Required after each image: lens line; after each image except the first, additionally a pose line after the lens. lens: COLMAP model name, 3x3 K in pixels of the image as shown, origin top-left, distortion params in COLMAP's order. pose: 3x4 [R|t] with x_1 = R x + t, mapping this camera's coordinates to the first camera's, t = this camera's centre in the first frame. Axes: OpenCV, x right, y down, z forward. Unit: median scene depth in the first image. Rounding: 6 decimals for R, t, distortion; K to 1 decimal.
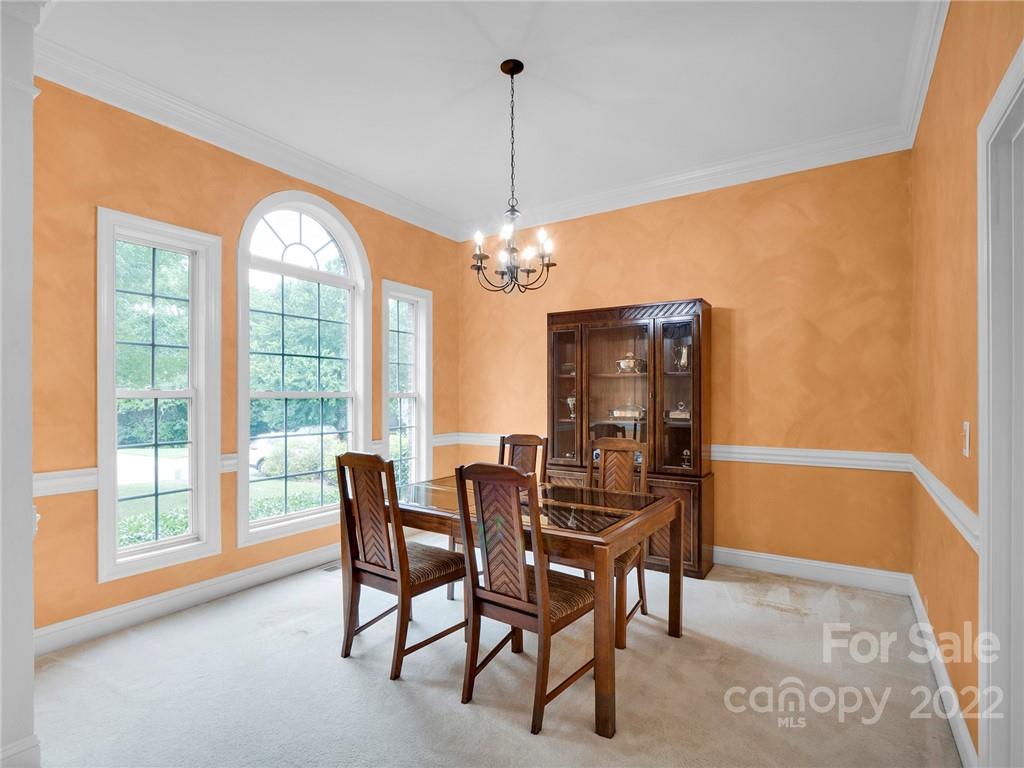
lens RADIAL K [[520.2, 0, 507.6], [0, 520.2, 387.7], [0, 0, 1]] dist [-0.013891, -0.000263]
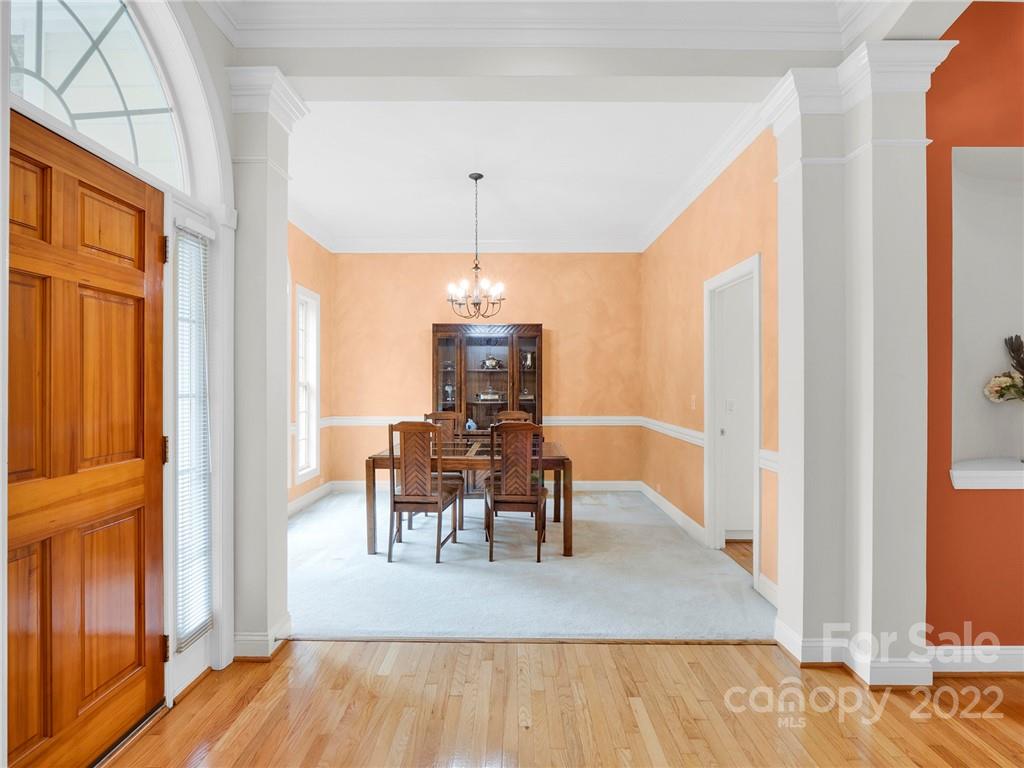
lens RADIAL K [[526.9, 0, 513.8], [0, 526.9, 374.3], [0, 0, 1]] dist [-0.013619, -0.000377]
pose [[0.832730, 0.011934, 0.553550, -0.595715], [-0.009539, 0.999929, -0.007207, -0.004258], [-0.553597, 0.000721, 0.832785, -0.301869]]
